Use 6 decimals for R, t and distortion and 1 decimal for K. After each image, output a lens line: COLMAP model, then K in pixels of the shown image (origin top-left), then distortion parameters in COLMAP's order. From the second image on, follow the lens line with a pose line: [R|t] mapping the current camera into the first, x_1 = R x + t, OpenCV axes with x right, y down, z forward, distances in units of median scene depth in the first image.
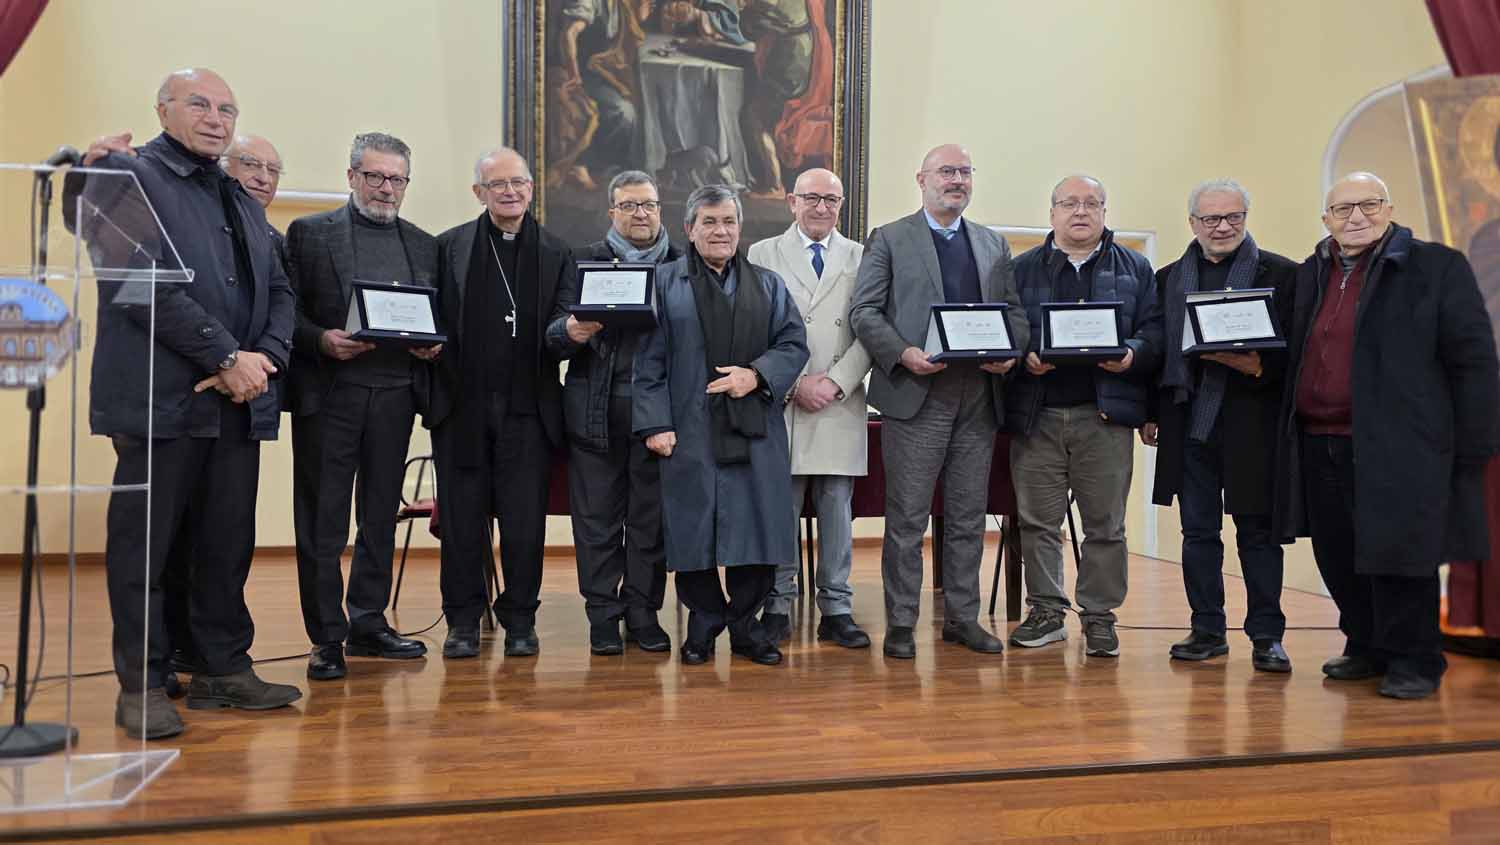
lens RADIAL K [[978.8, 0, 756.5], [0, 978.8, 436.1], [0, 0, 1]] dist [0.007834, -0.015721]
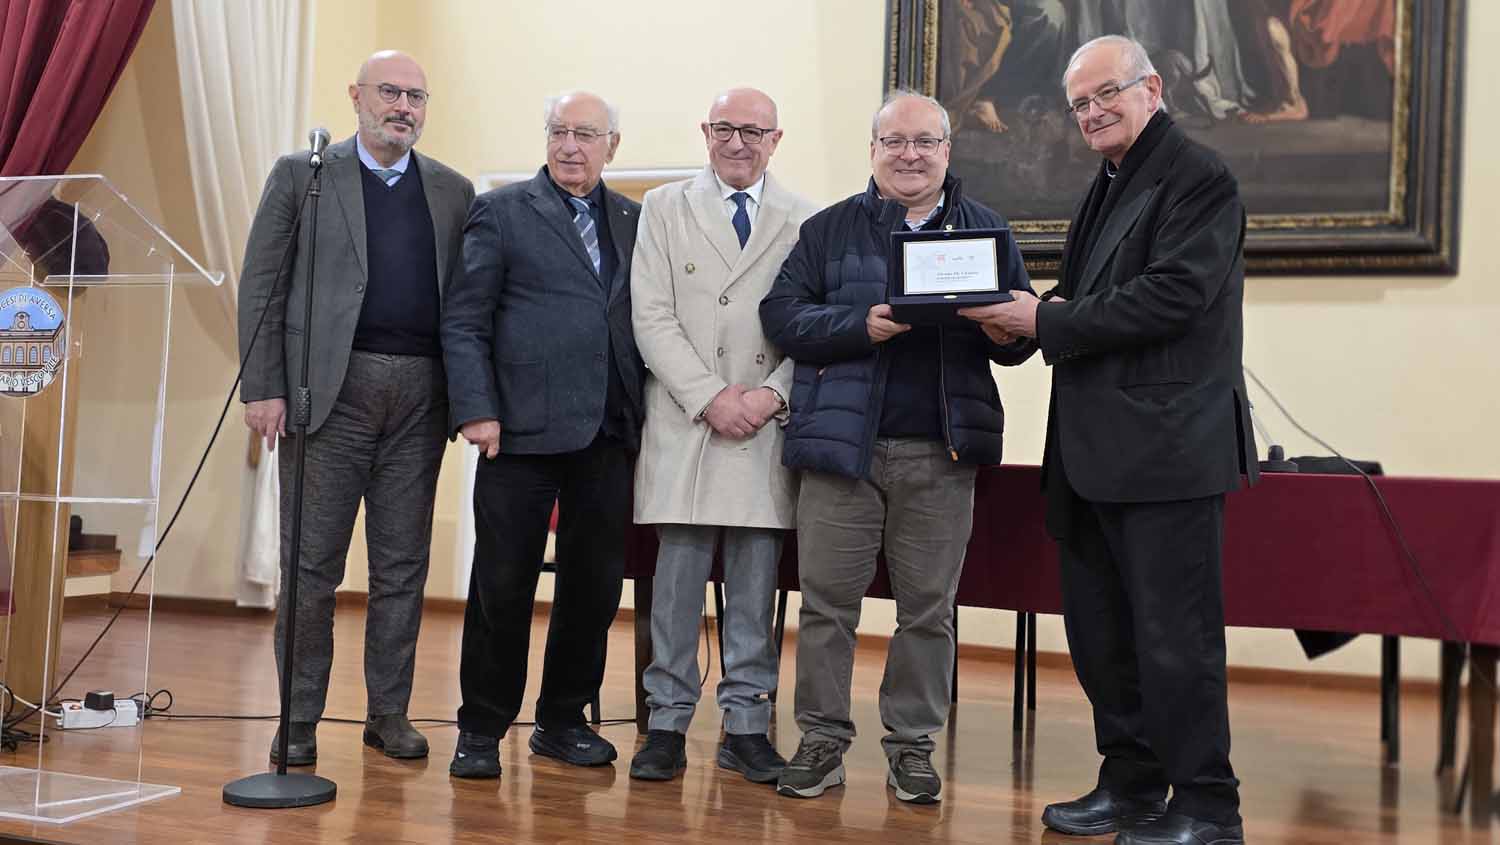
lens RADIAL K [[1439.9, 0, 751.2], [0, 1439.9, 433.1], [0, 0, 1]] dist [0.006209, 0.000000]
pose [[0.847921, 0.019059, -0.529779, 0.228400], [-0.043158, 0.998518, -0.033153, 0.002542], [0.528362, 0.050976, 0.847487, 0.052446]]
